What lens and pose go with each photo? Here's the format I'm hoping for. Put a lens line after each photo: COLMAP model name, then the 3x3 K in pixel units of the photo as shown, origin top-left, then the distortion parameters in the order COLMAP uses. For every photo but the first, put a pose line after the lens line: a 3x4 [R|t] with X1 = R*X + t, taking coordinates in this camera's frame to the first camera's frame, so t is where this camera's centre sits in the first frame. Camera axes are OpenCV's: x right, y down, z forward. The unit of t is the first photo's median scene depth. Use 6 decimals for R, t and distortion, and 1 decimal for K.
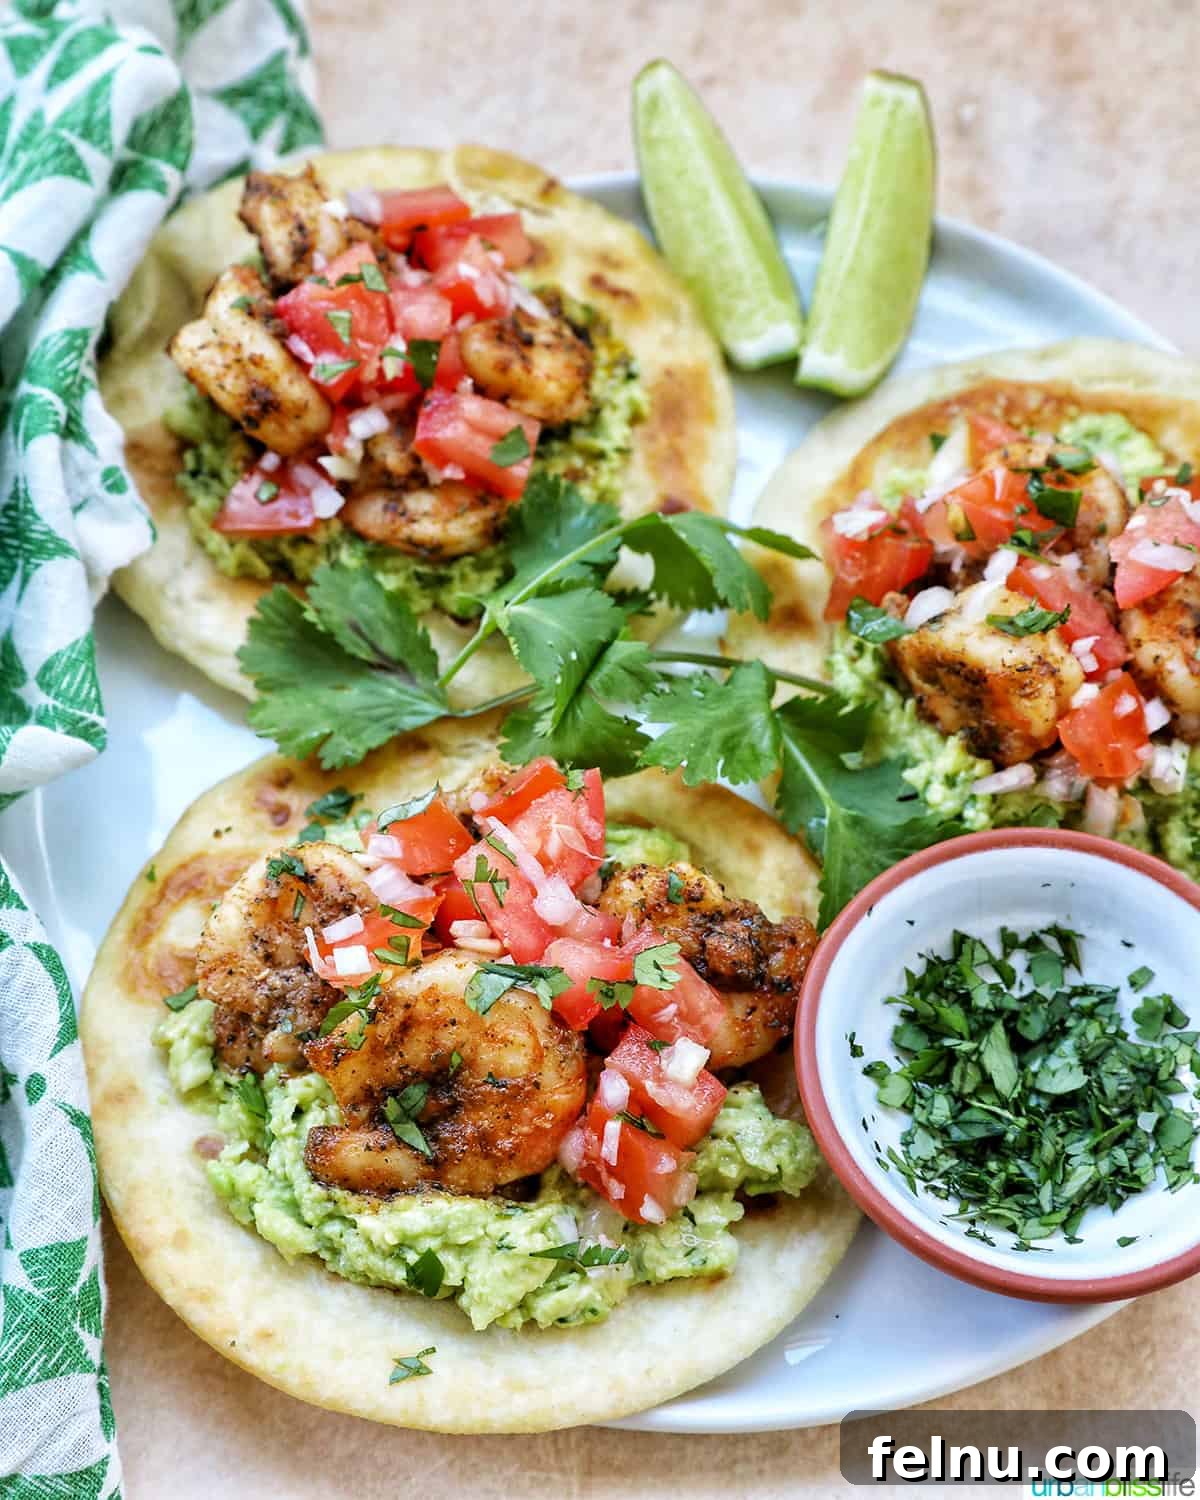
lens RADIAL K [[2100.0, 0, 654.8], [0, 2100.0, 751.7], [0, 0, 1]] dist [-0.007880, 0.017902]
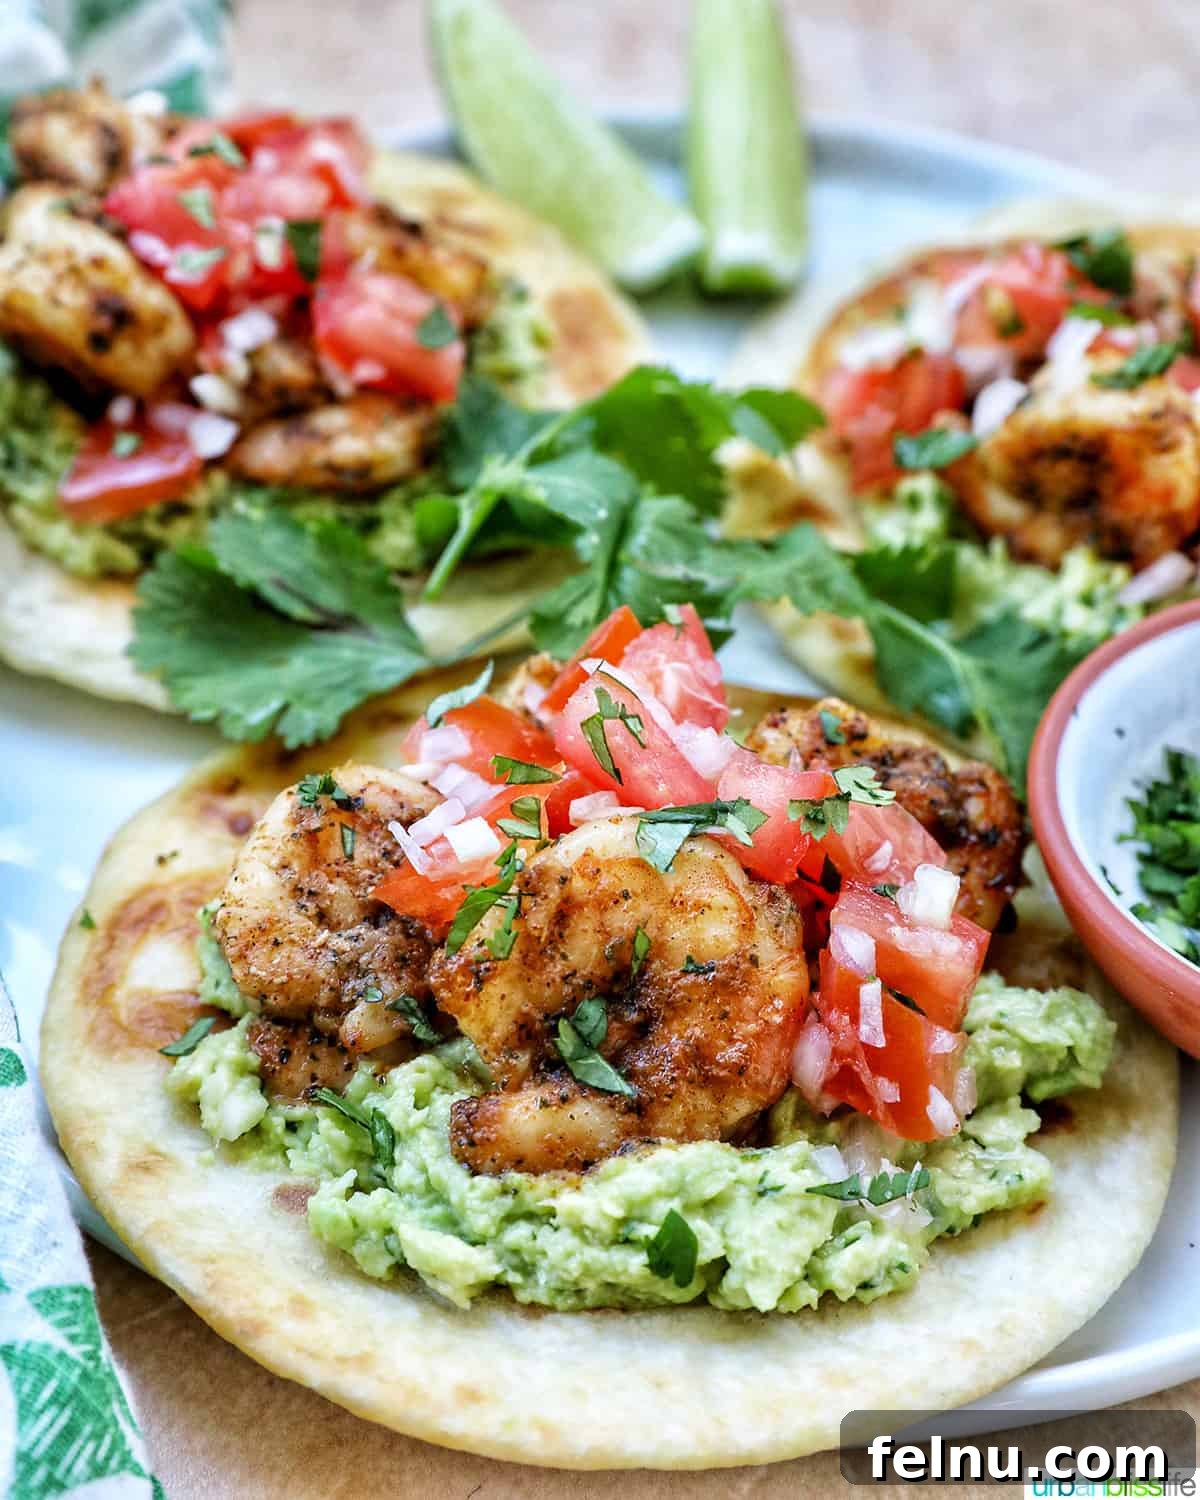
lens RADIAL K [[2578.8, 0, 600.0], [0, 2578.8, 750.0], [0, 0, 1]] dist [0.016445, 0.014870]
pose [[0.959713, -0.182878, 0.213321, -0.268105], [0.235199, 0.938221, -0.253816, 0.287467], [-0.153725, 0.293763, 0.943436, 0.141591]]
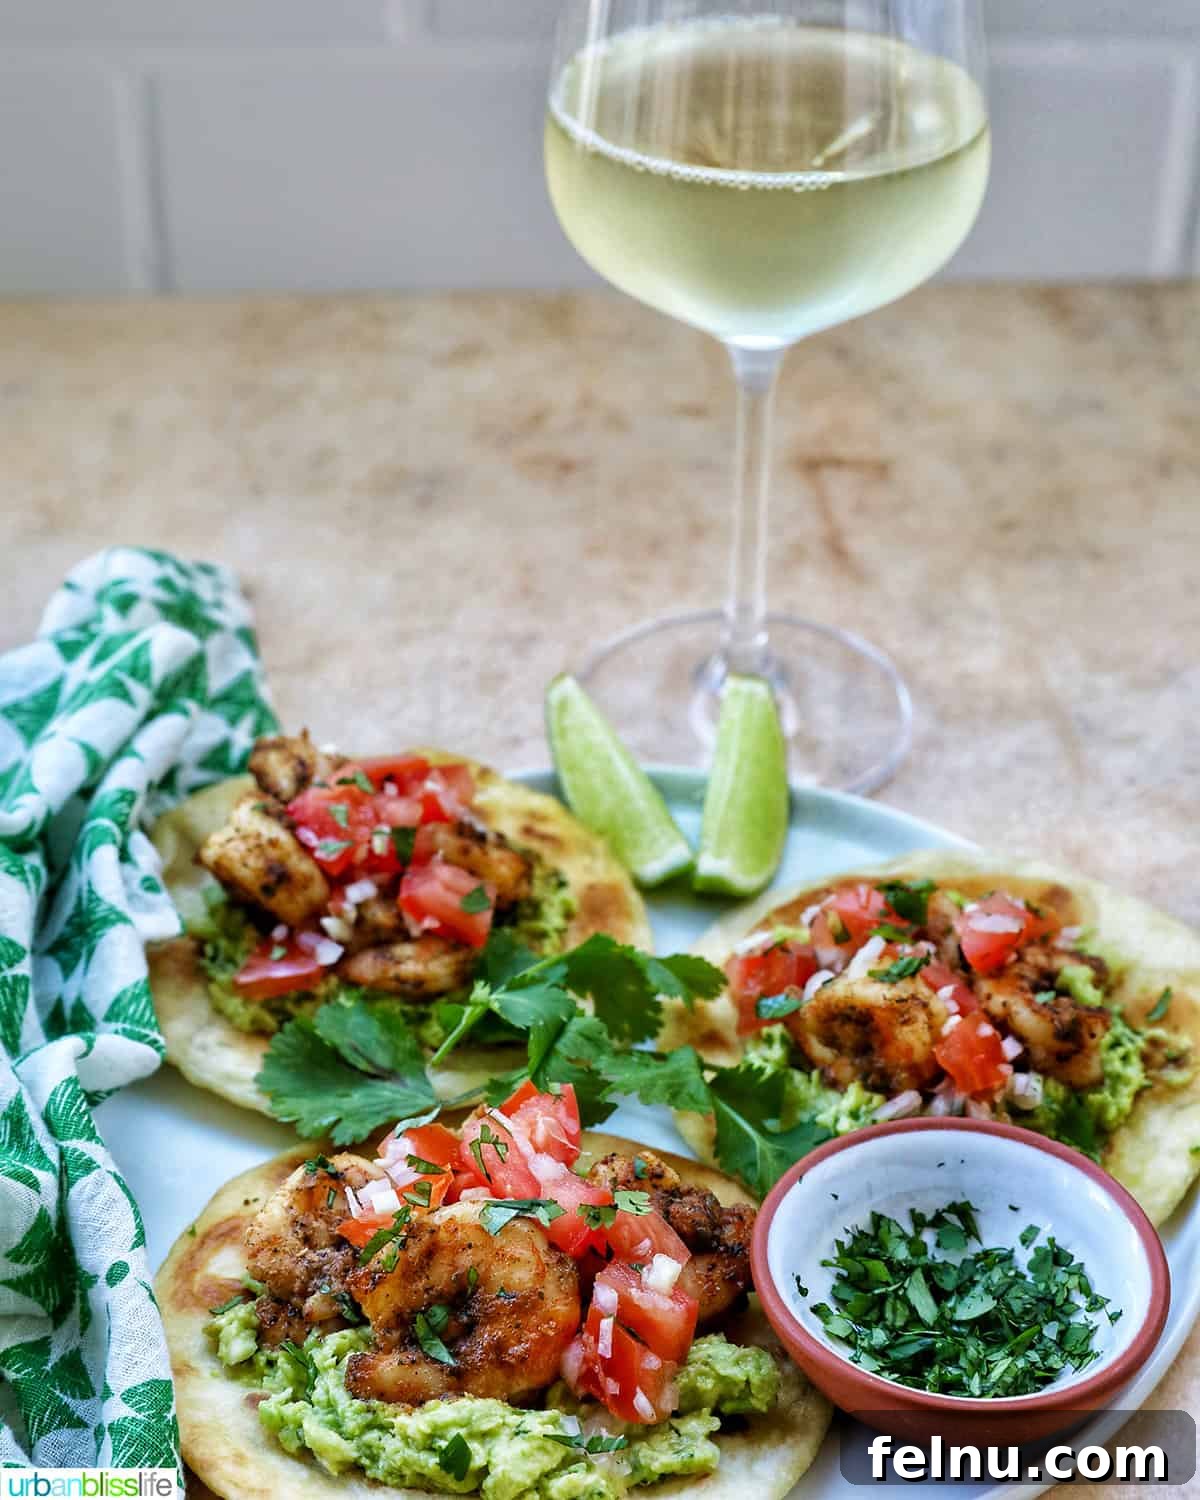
lens RADIAL K [[2304.4, 0, 600.0], [0, 2304.4, 750.0], [0, 0, 1]] dist [-0.237637, 0.750540]
pose [[0.996853, -0.049603, 0.061829, -0.082786], [0.073304, 0.873675, -0.480956, 0.486973], [-0.030162, 0.483974, 0.874562, -0.272569]]
